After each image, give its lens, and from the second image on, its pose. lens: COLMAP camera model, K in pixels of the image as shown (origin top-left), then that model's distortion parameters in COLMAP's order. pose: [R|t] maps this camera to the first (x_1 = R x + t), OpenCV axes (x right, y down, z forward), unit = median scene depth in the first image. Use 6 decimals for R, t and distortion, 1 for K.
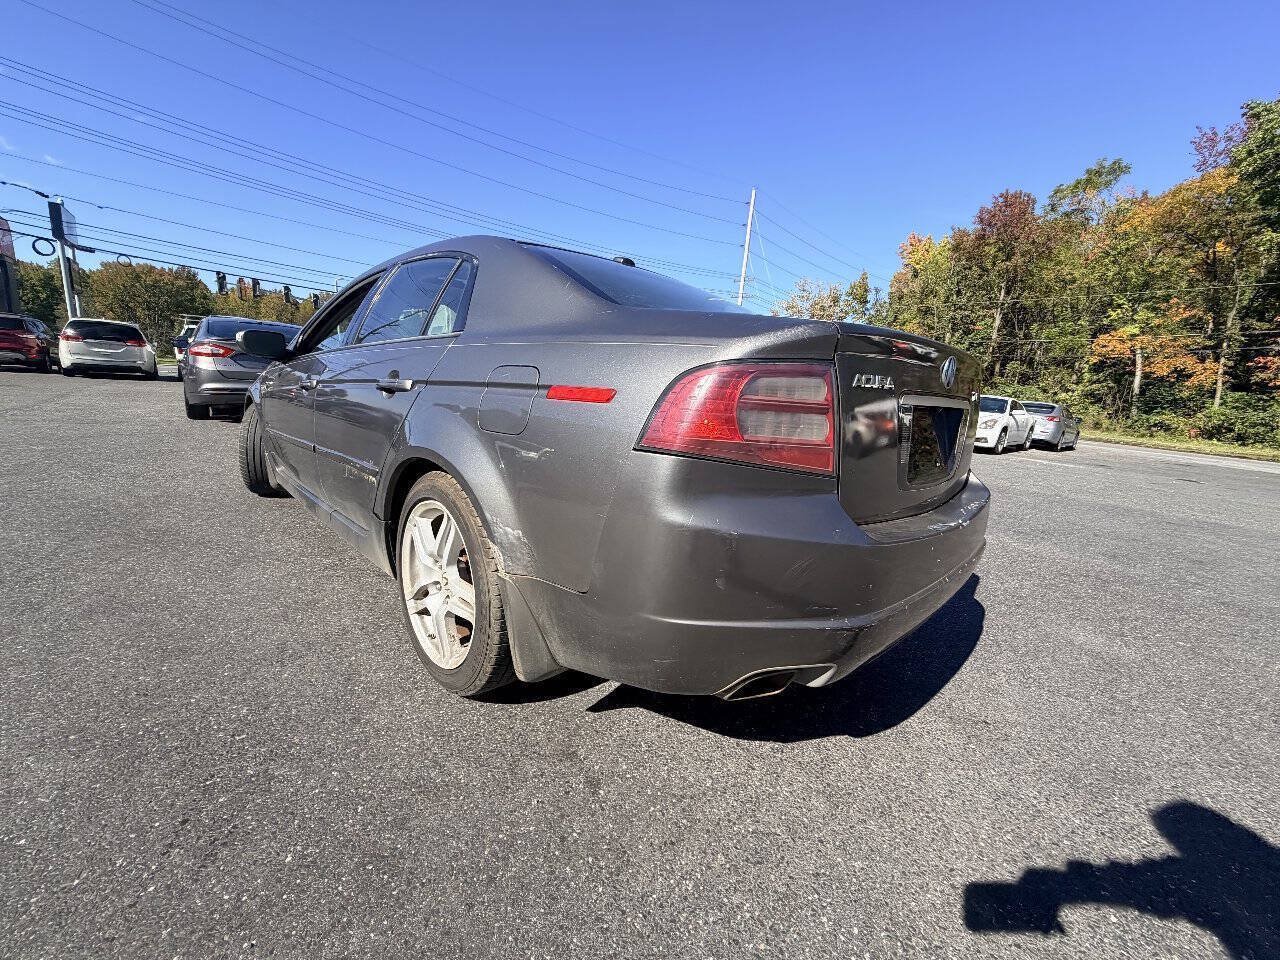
lens RADIAL K [[510.1, 0, 638.2], [0, 510.1, 478.7], [0, 0, 1]] dist [-0.001151, 0.000132]
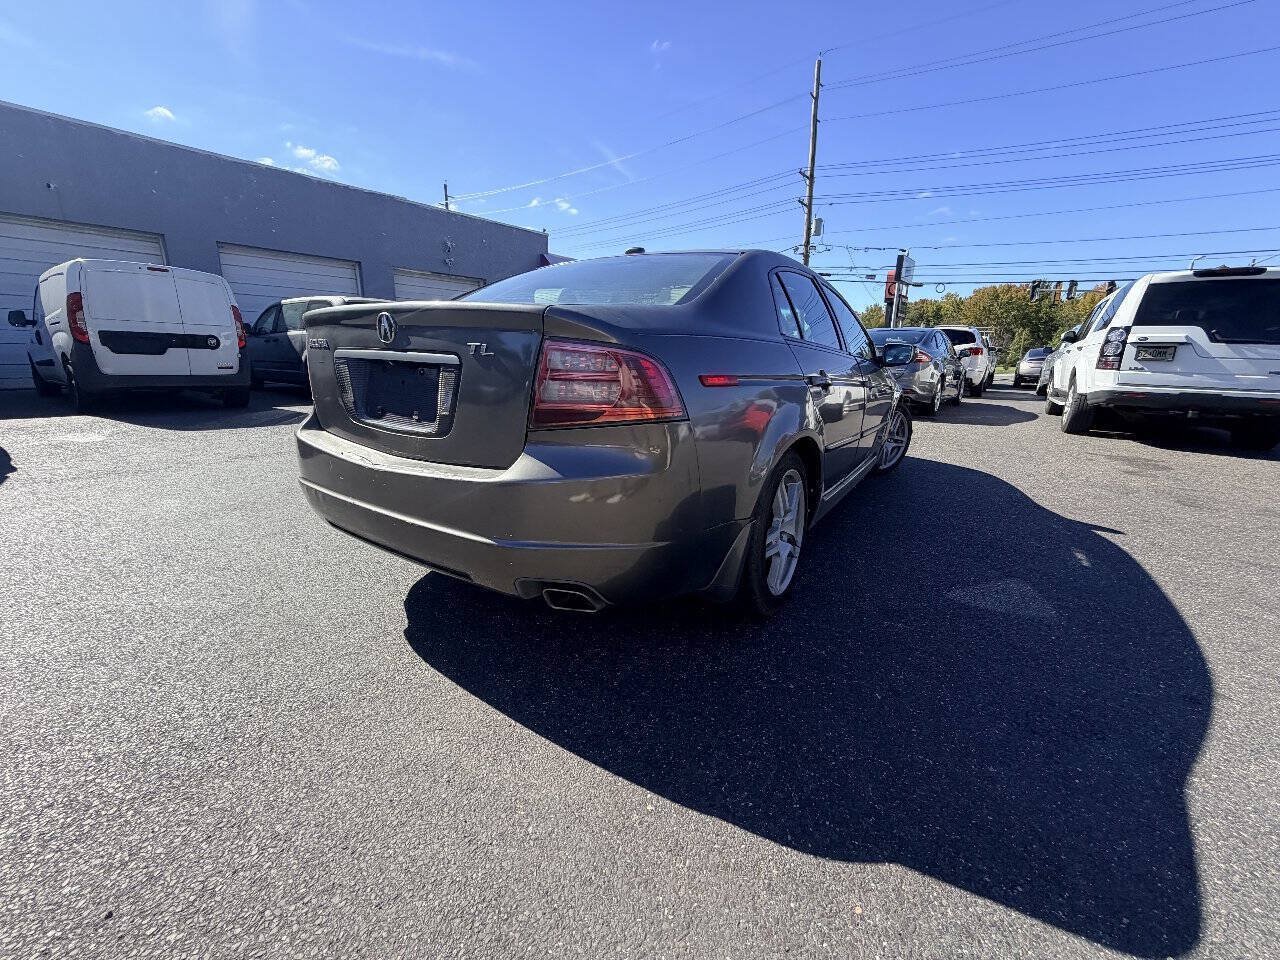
lens RADIAL K [[510.1, 0, 638.2], [0, 510.1, 480.0], [0, 0, 1]] dist [-0.001151, 0.000132]
pose [[0.206408, 0.177539, -0.962224, 0.052150], [-0.189585, 0.972022, 0.138679, -0.004068], [0.959924, 0.153798, 0.234292, 0.037043]]
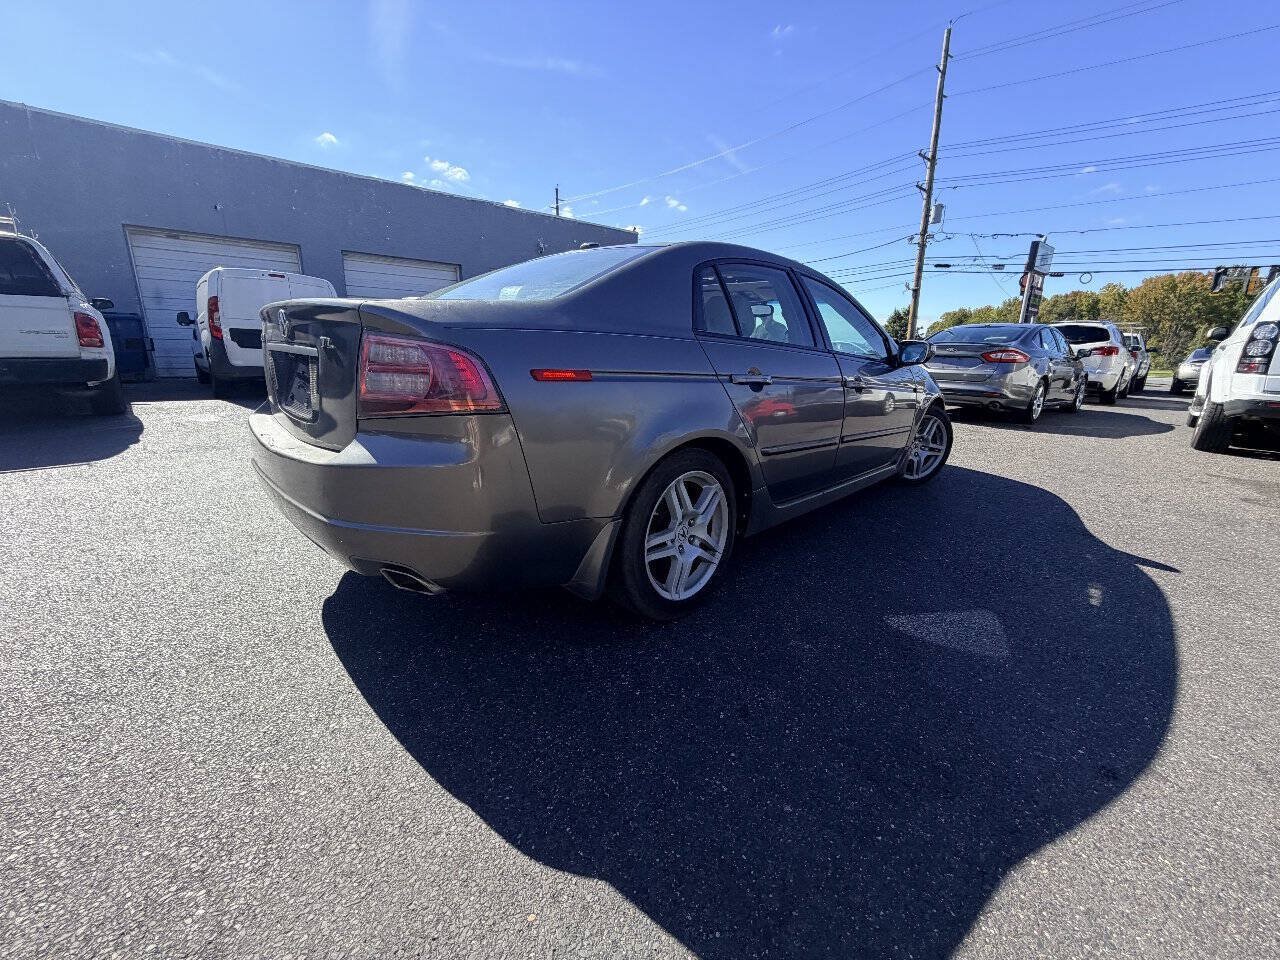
lens RADIAL K [[510.1, 0, 638.1], [0, 510.1, 482.3], [0, 0, 1]] dist [-0.001151, 0.000132]
pose [[0.012099, 0.191829, -0.981354, 0.053717], [-0.211053, 0.959805, 0.185015, -0.007007], [0.977400, 0.204879, 0.052099, 0.052059]]
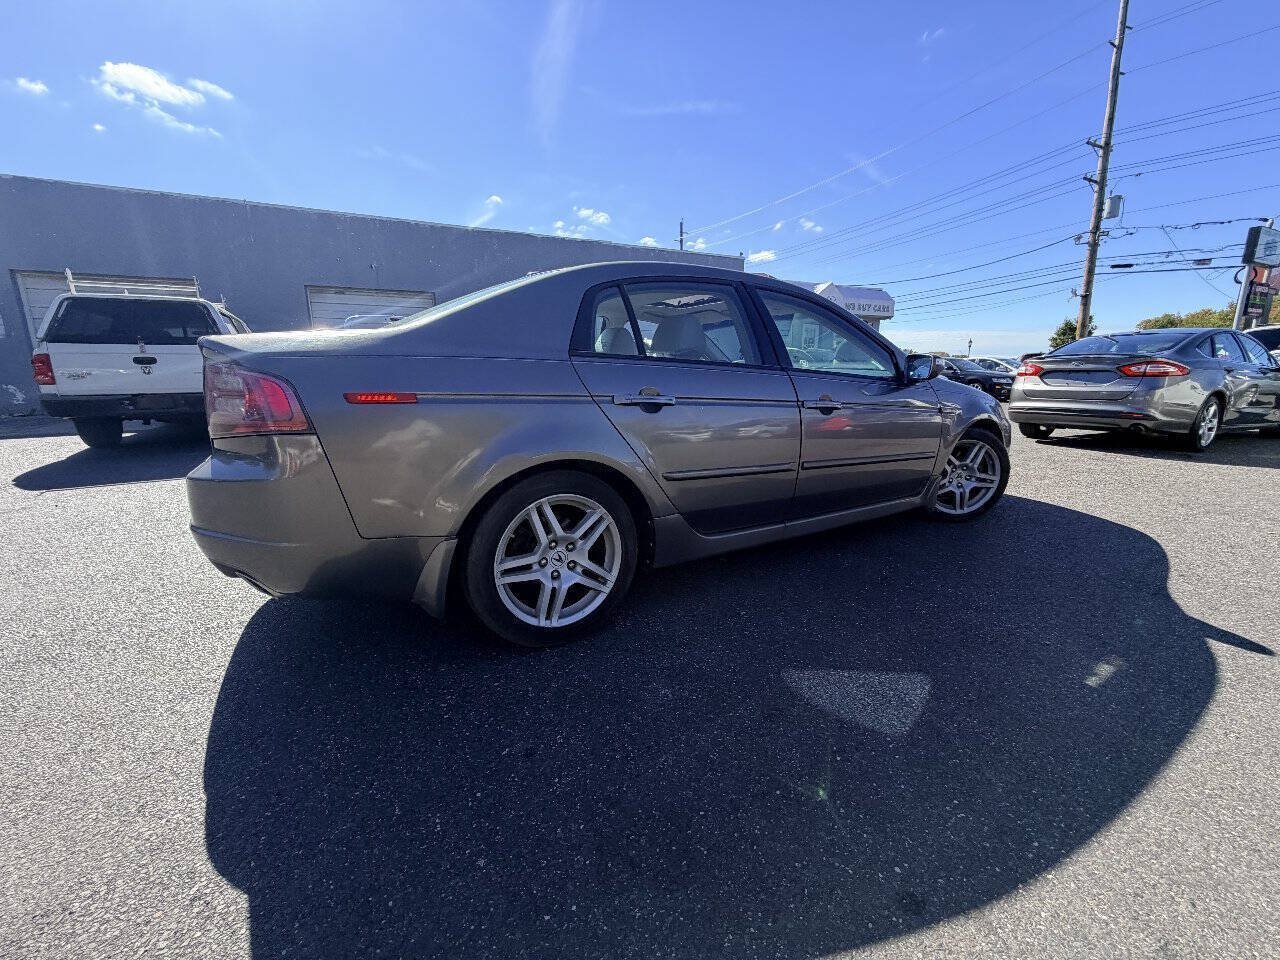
lens RADIAL K [[510.1, 0, 639.0], [0, 510.1, 479.9], [0, 0, 1]] dist [-0.001151, 0.000132]
pose [[-0.231599, 0.136948, -0.963124, 0.050471], [-0.193874, 0.963684, 0.183647, -0.010602], [0.953297, 0.229257, -0.196638, 0.070581]]
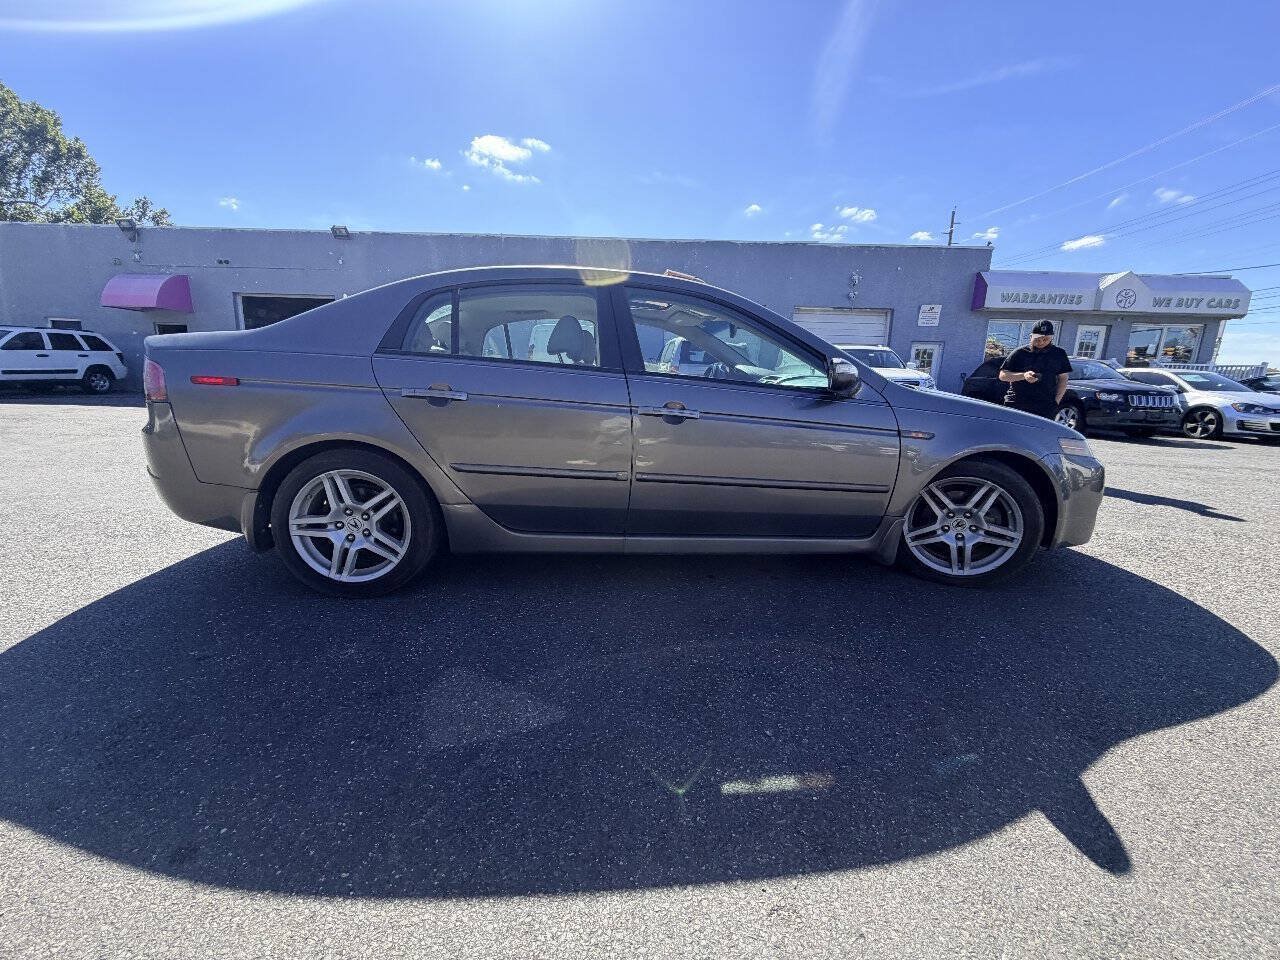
lens RADIAL K [[510.1, 0, 632.9], [0, 510.1, 481.7], [0, 0, 1]] dist [-0.001151, 0.000132]
pose [[-0.636641, 0.074189, -0.767583, 0.034158], [-0.213202, 0.939632, 0.267650, -0.017667], [0.741102, 0.334048, -0.582391, 0.102339]]
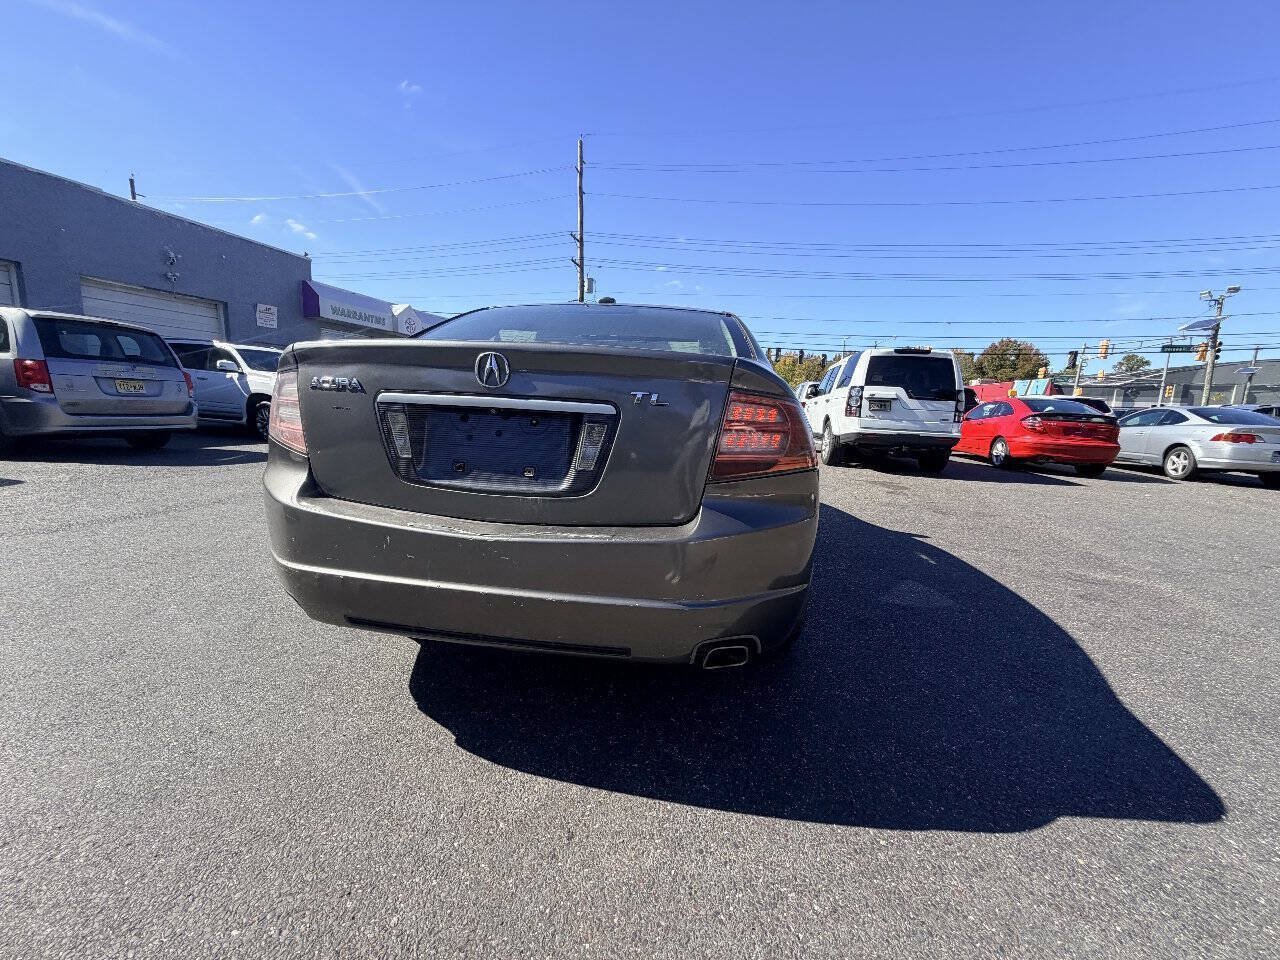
lens RADIAL K [[510.1, 0, 638.1], [0, 510.1, 478.9], [0, 0, 1]] dist [-0.001151, 0.000132]
pose [[0.599912, 0.075669, -0.796480, 0.043091], [-0.150453, 0.988426, -0.019417, -0.000979], [0.785792, 0.131482, 0.604353, 0.019002]]
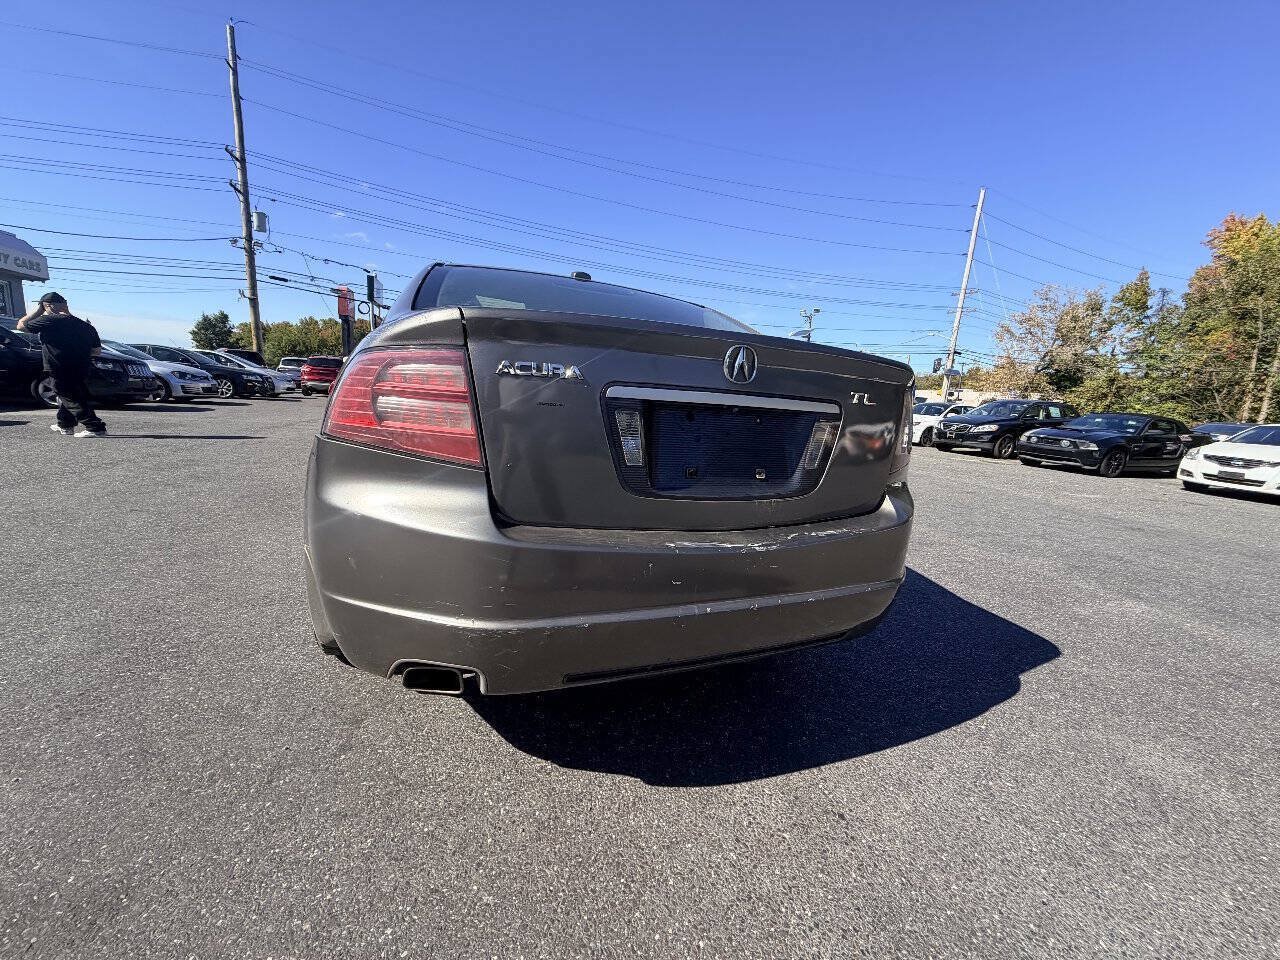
lens RADIAL K [[510.1, 0, 639.0], [0, 510.1, 478.2], [0, 0, 1]] dist [-0.001151, 0.000132]
pose [[0.930665, 0.053889, -0.361882, 0.021868], [-0.072095, 0.996712, -0.036984, 0.000593], [0.358699, 0.060509, 0.931490, 0.004698]]
